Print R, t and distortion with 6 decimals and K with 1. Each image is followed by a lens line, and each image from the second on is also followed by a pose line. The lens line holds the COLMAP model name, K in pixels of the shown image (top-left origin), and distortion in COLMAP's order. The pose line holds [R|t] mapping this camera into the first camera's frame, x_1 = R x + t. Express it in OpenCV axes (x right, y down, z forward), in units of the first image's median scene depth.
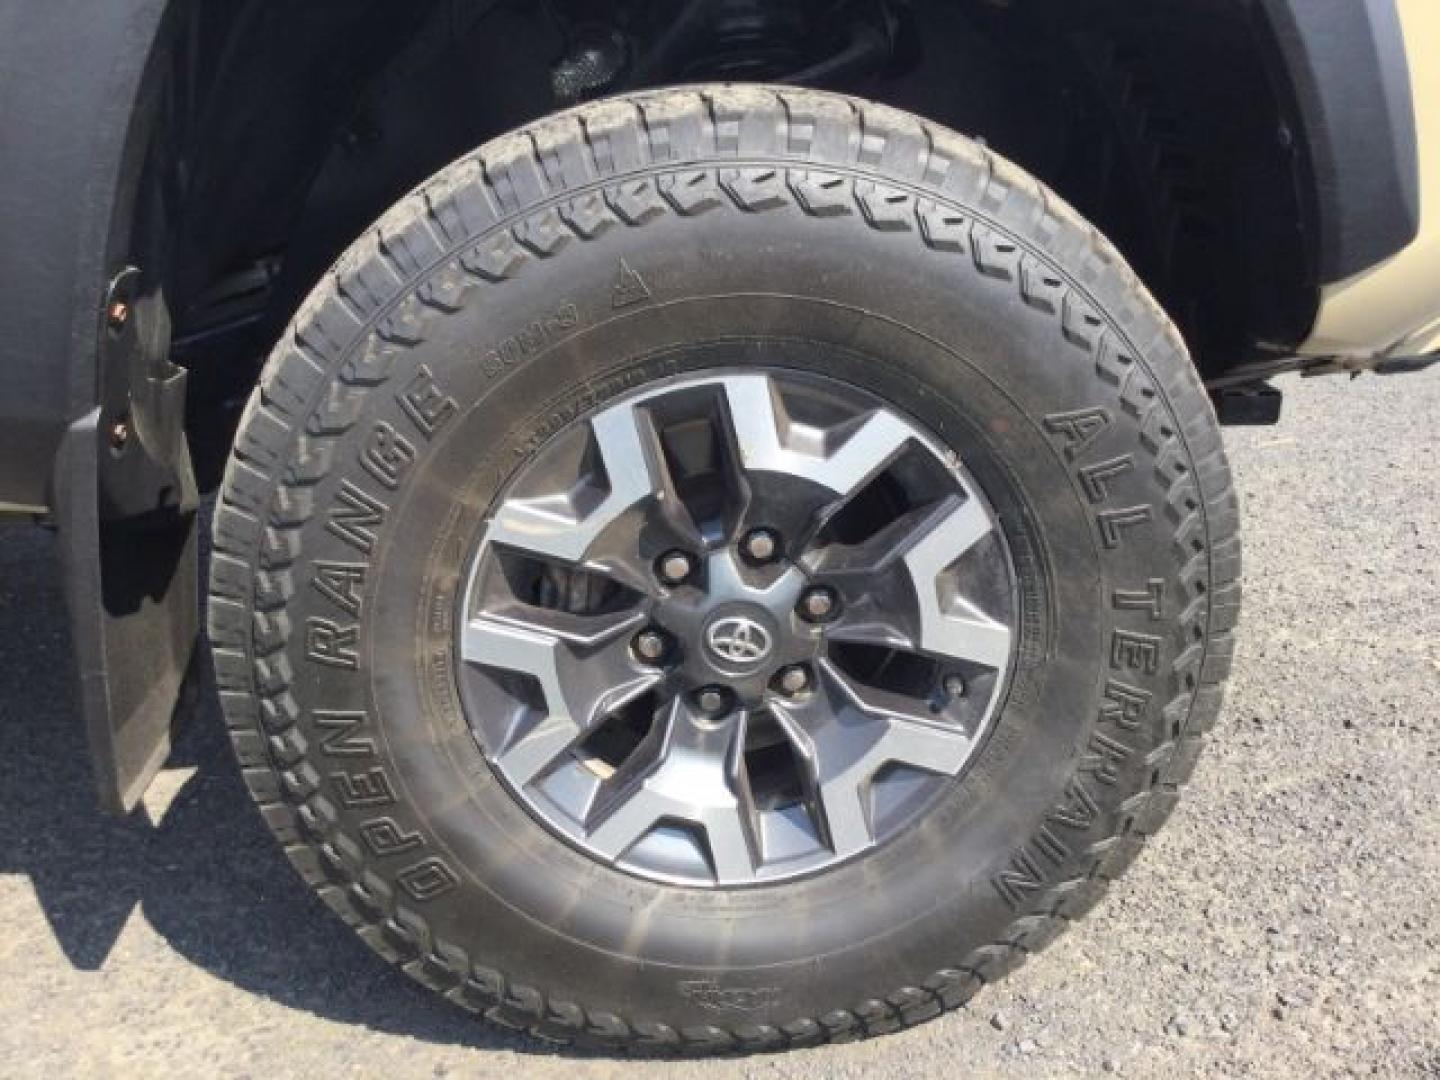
lens RADIAL K [[1286.8, 0, 721.0], [0, 1286.8, 539.4], [0, 0, 1]] dist [0.091410, -0.157816]
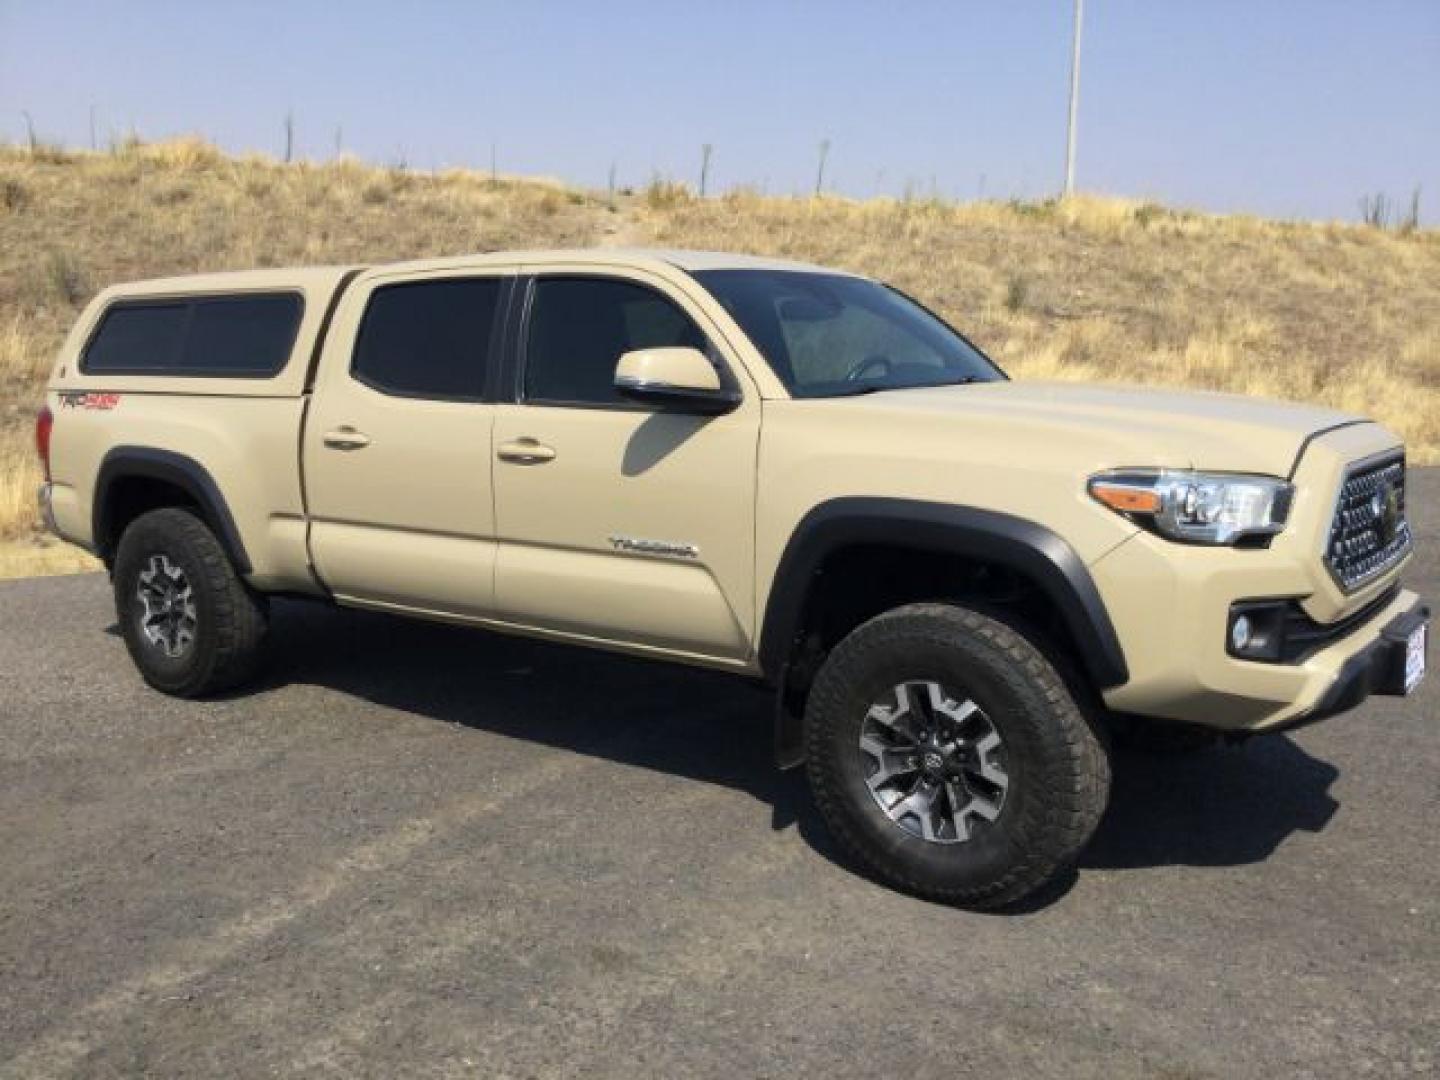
lens RADIAL K [[1286.8, 0, 729.4], [0, 1286.8, 549.0], [0, 0, 1]] dist [0.091410, -0.157816]
pose [[0.748506, 0.104930, -0.654774, 1.760295], [-0.221014, 0.970421, -0.097138, -0.013294], [0.625214, 0.217422, 0.749557, -1.967359]]
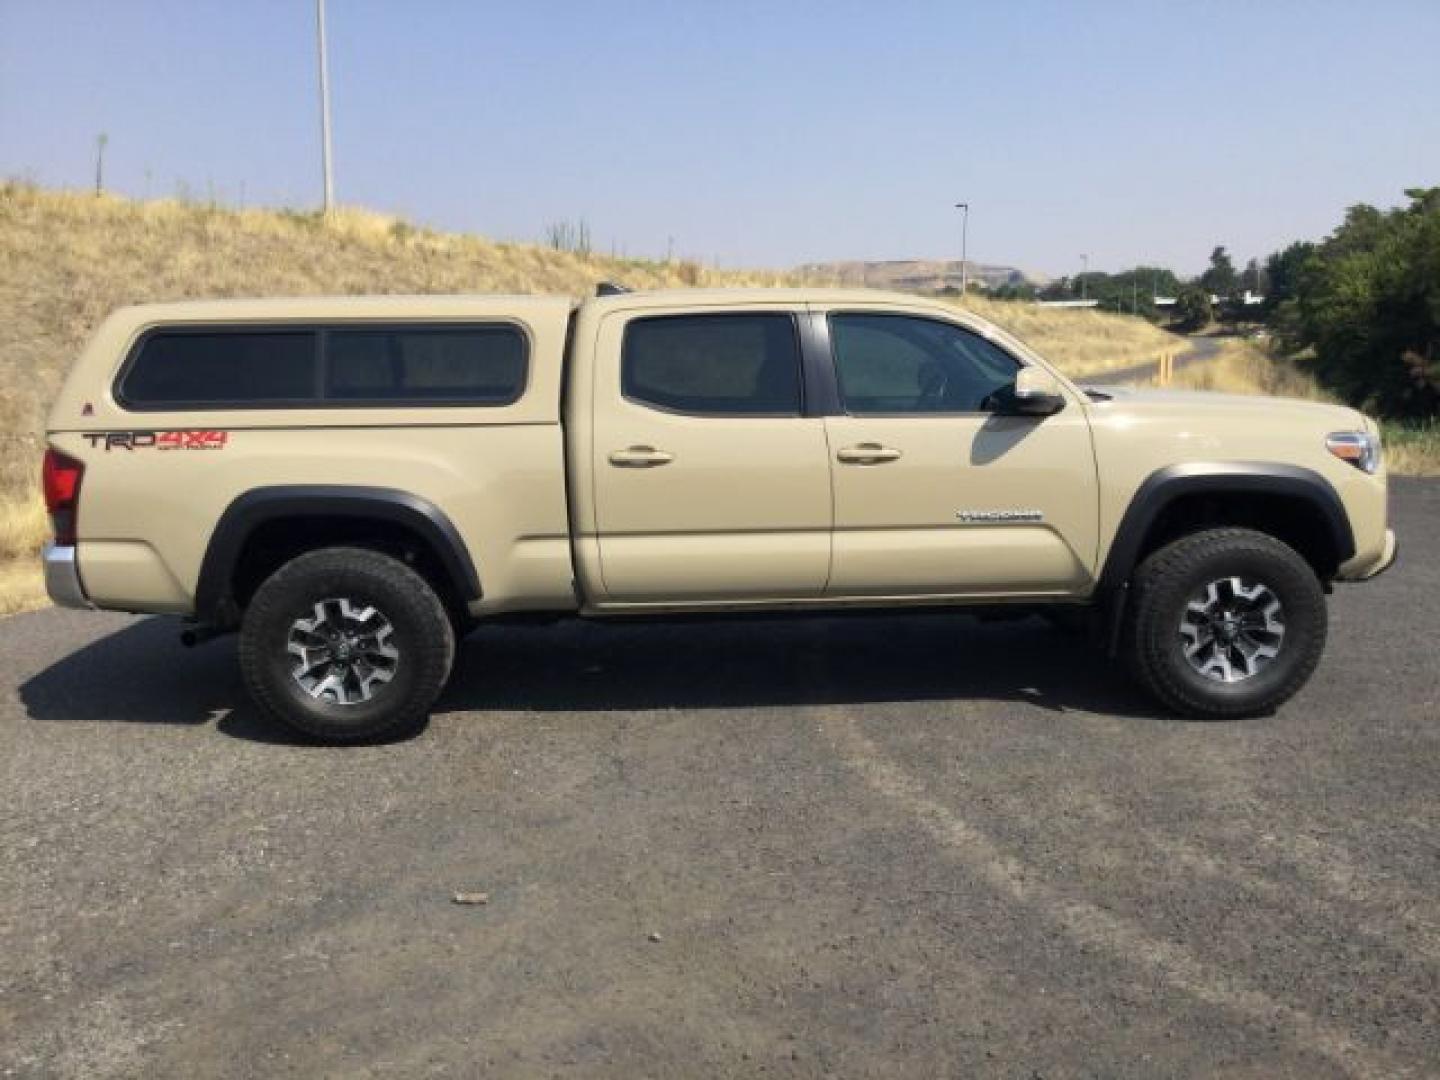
lens RADIAL K [[1286.8, 0, 719.5], [0, 1286.8, 545.0], [0, 0, 1]] dist [0.091410, -0.157816]
pose [[0.998972, -0.002105, -0.045274, -1.815362], [-0.006250, 0.982980, -0.183604, 0.723487], [0.044890, 0.183698, 0.981957, -4.331888]]
